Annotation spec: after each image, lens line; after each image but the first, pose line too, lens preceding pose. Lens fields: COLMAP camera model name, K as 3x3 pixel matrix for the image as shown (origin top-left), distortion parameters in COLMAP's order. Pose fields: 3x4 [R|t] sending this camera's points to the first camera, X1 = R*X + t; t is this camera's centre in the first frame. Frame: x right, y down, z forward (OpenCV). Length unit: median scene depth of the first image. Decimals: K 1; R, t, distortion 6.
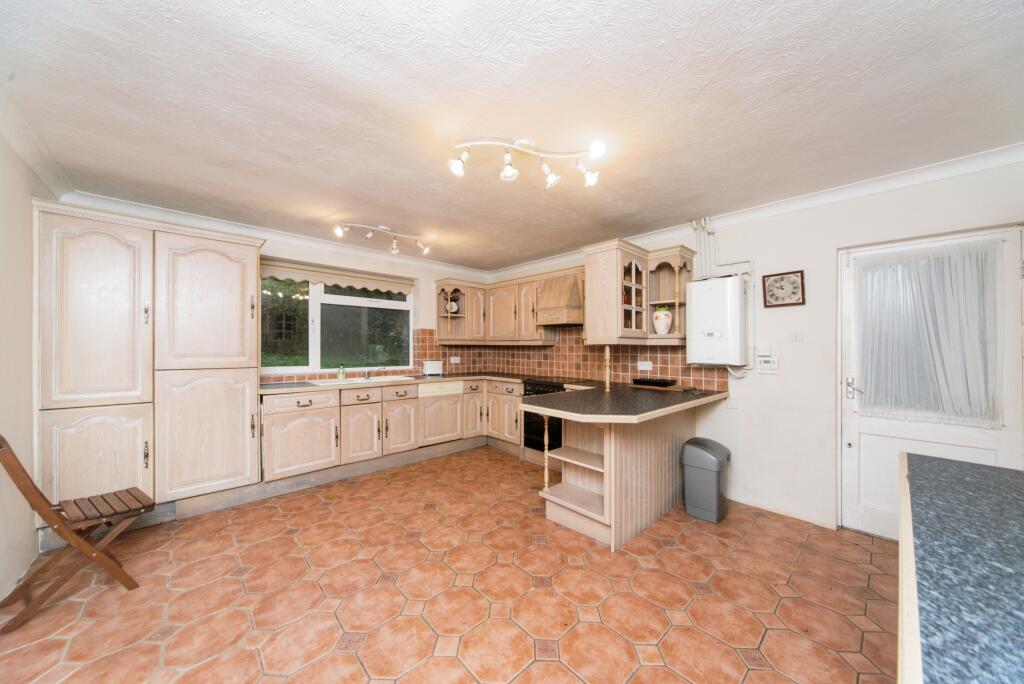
lens RADIAL K [[347.3, 0, 512.0], [0, 347.3, 342.0], [0, 0, 1]] dist [-0.001623, -0.000106]
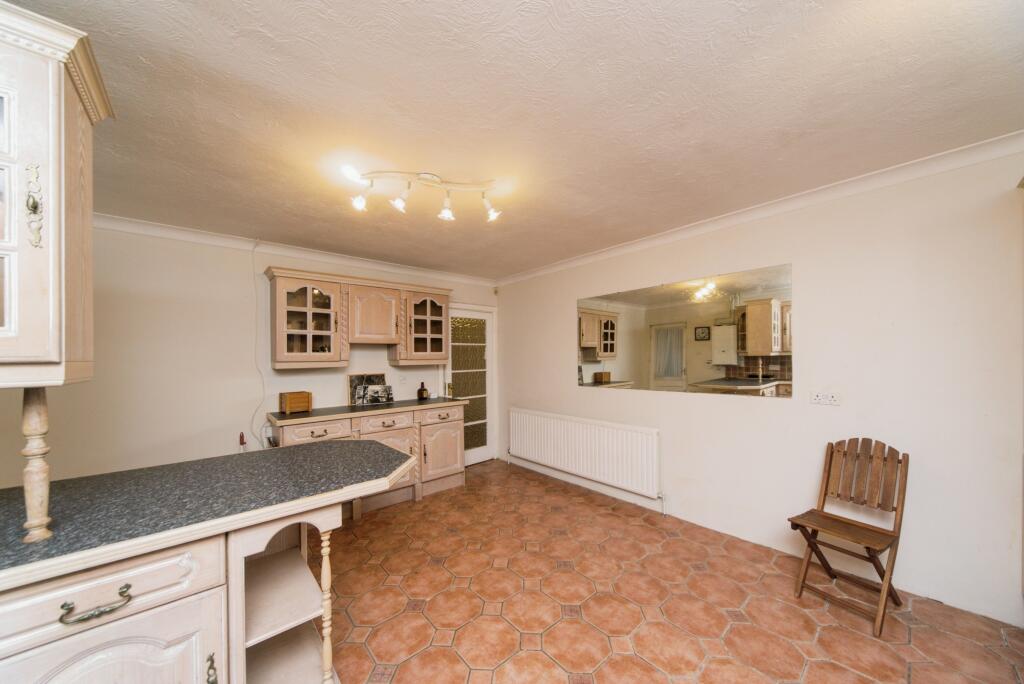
lens RADIAL K [[355.1, 0, 506.2], [0, 355.1, 359.8], [0, 0, 1]] dist [0.000140, -0.000013]
pose [[-0.998856, 0.011677, 0.046363, -0.182480], [0.011367, 0.999911, -0.006935, -0.009529], [-0.046440, -0.006401, -0.998901, 1.585004]]
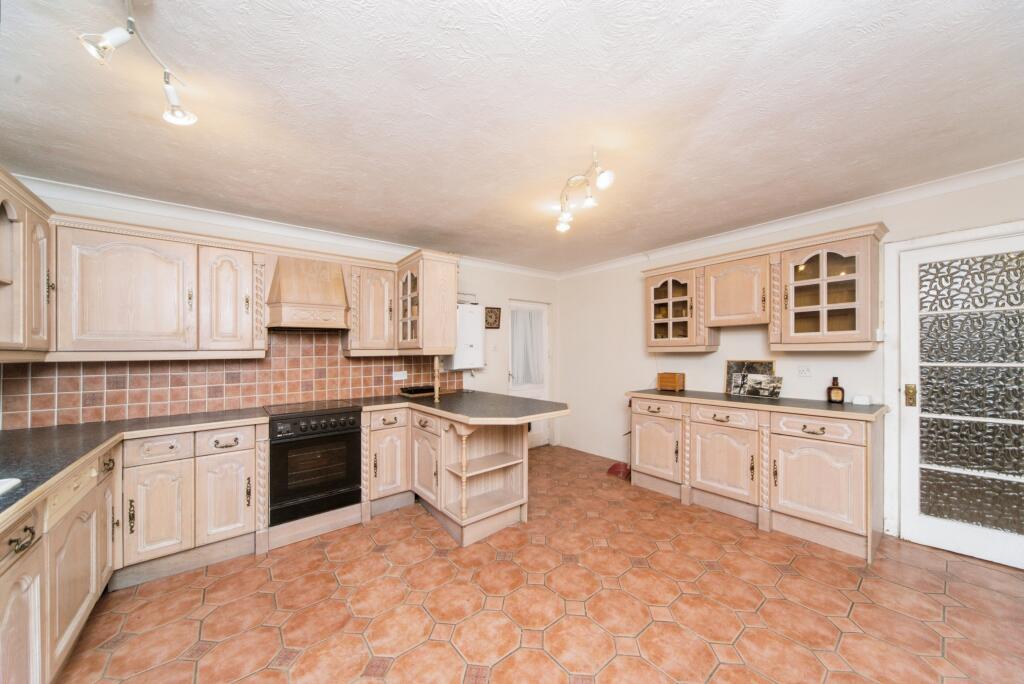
lens RADIAL K [[347.3, 0, 512.0], [0, 347.3, 342.0], [0, 0, 1]] dist [-0.001623, -0.000106]
pose [[0.077358, 0.020576, 0.996791, -0.866261], [0.003216, 0.999777, -0.020887, -0.009689], [-0.996998, 0.004822, 0.077274, 0.863198]]
